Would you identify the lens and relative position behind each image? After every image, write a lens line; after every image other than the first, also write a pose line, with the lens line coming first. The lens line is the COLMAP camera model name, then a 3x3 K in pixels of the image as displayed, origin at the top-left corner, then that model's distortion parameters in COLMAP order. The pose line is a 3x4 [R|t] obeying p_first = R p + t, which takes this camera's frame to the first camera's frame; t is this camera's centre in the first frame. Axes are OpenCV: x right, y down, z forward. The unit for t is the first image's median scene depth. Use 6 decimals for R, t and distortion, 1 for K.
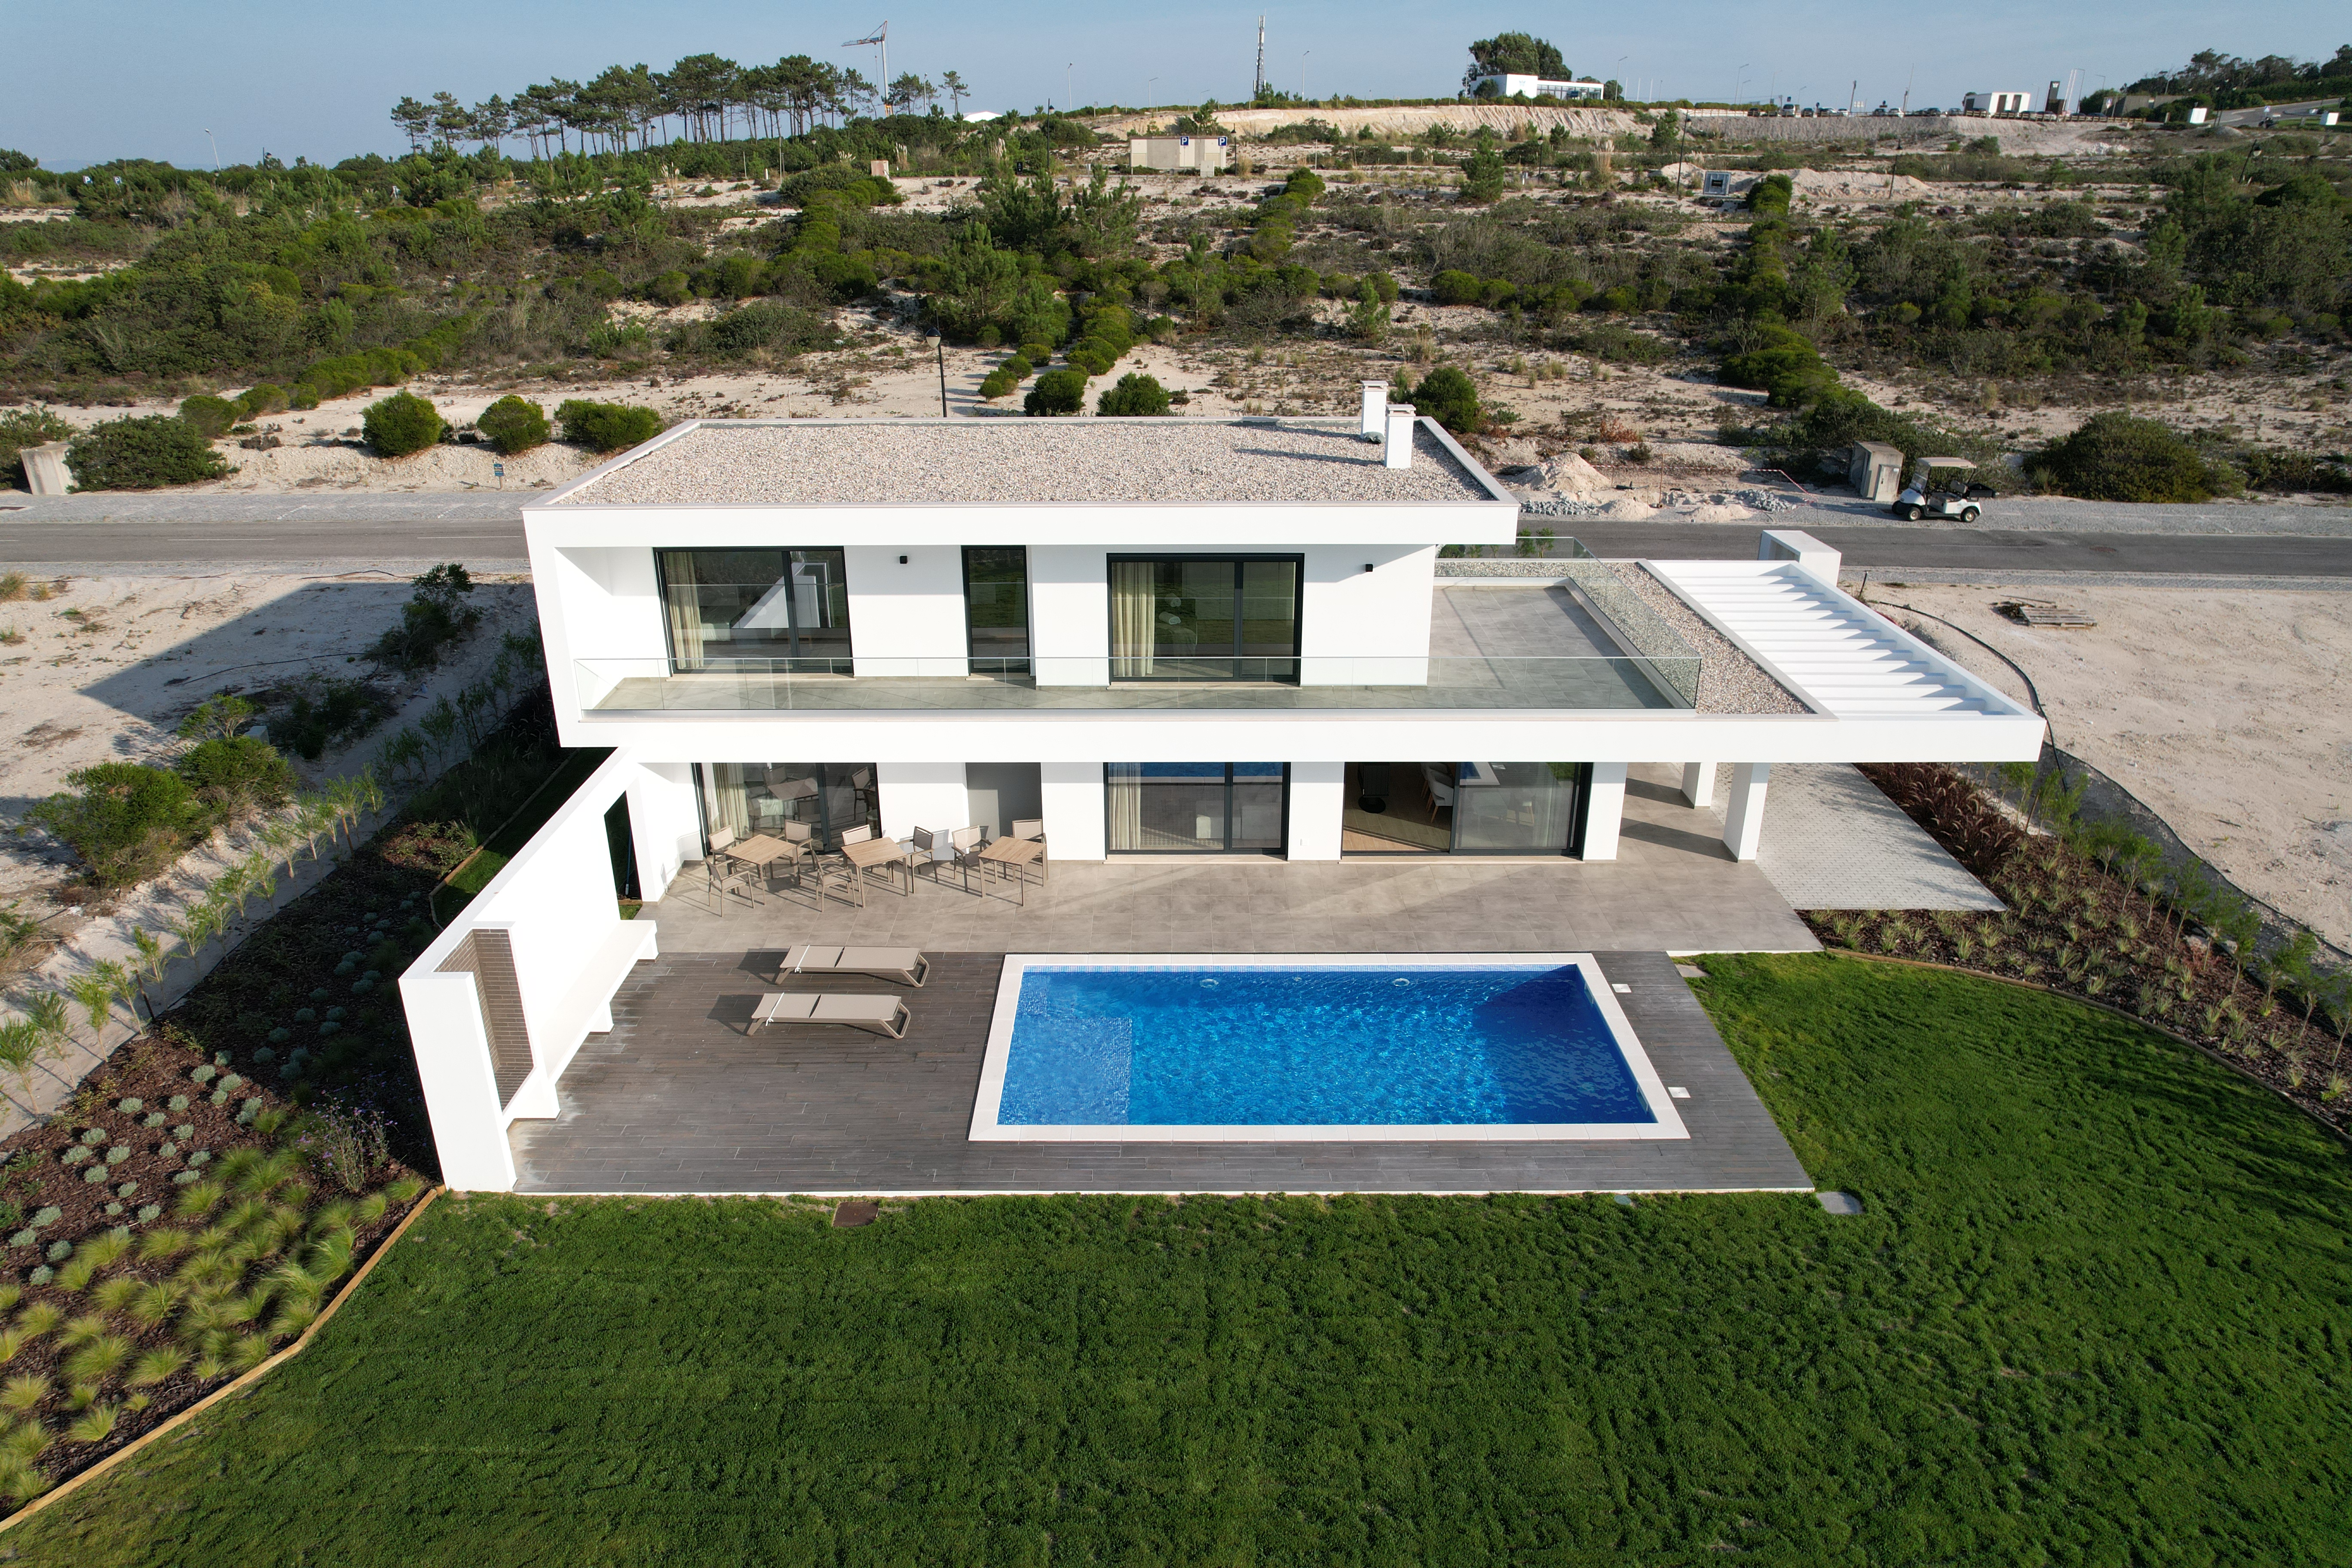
lens RADIAL K [[1490.7, 0, 1176.0], [0, 1490.7, 784.0], [0, 0, 1]] dist [-0.025485, 0.000966]
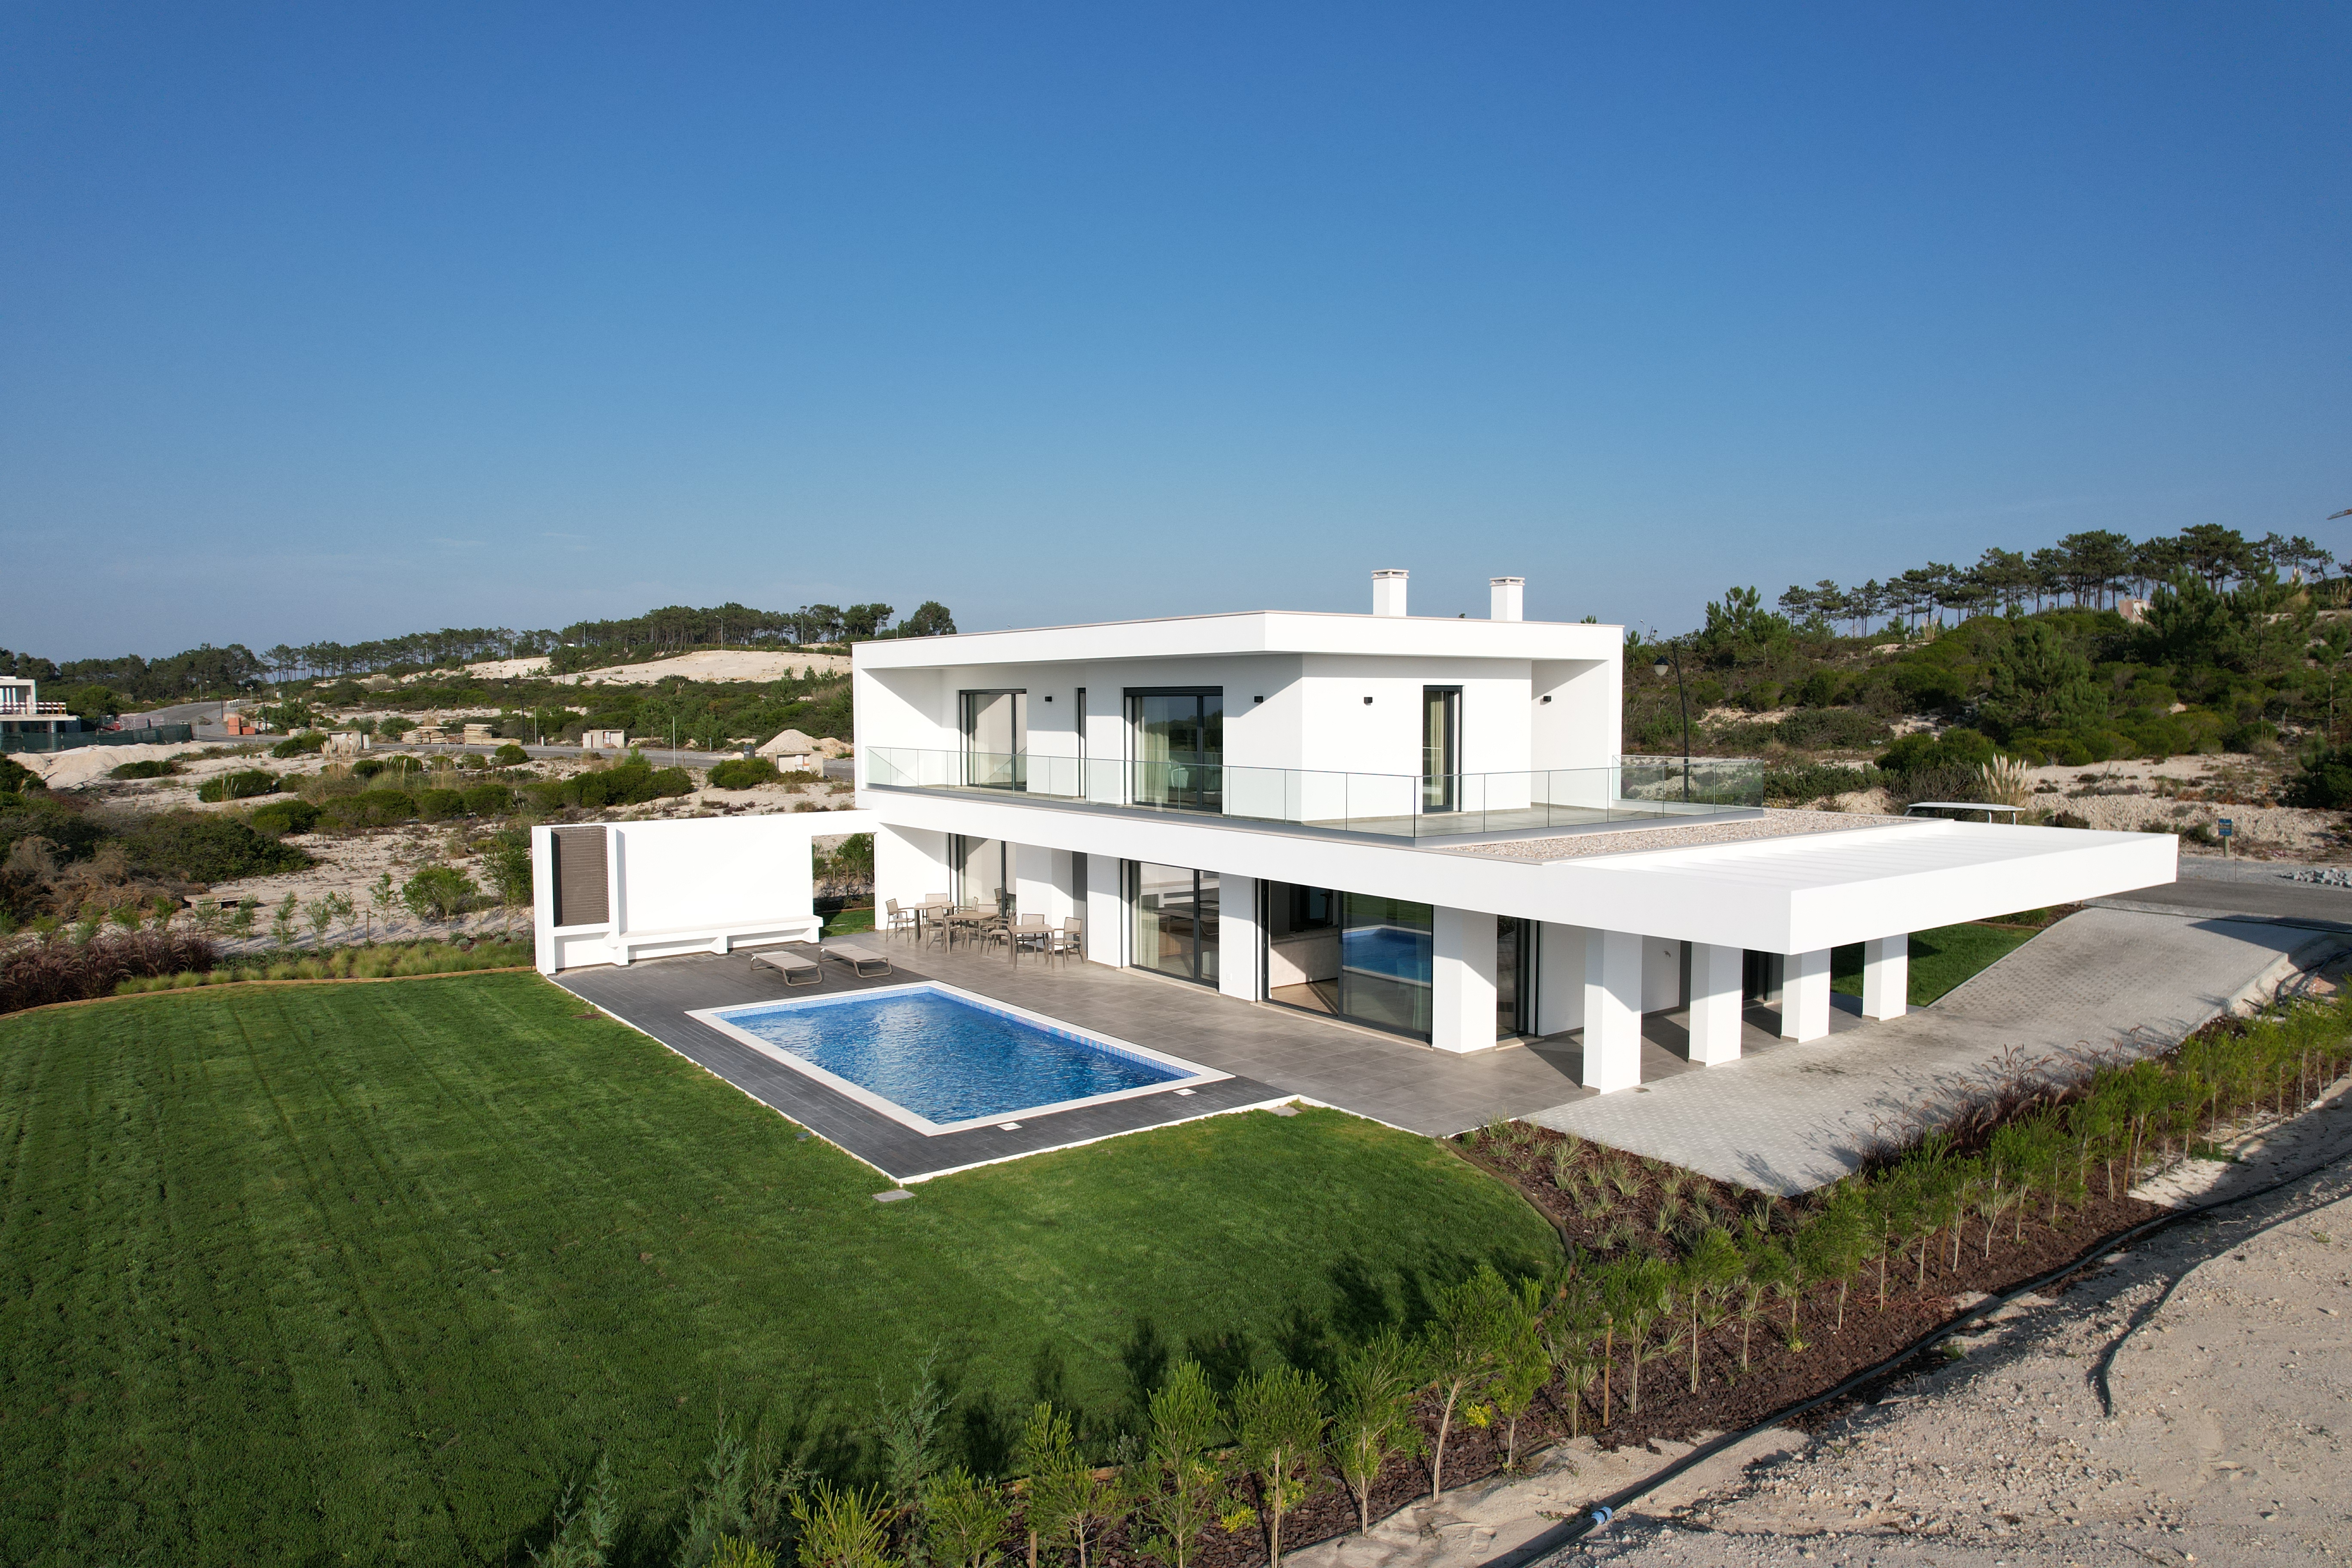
lens RADIAL K [[1490.7, 0, 1176.0], [0, 1490.7, 784.0], [0, 0, 1]] dist [-0.025485, 0.000966]
pose [[0.588431, 0.042258, -0.807442, 0.272250], [-0.301128, 0.938245, -0.170346, 0.031016], [0.750380, 0.343381, 0.564818, 0.109422]]
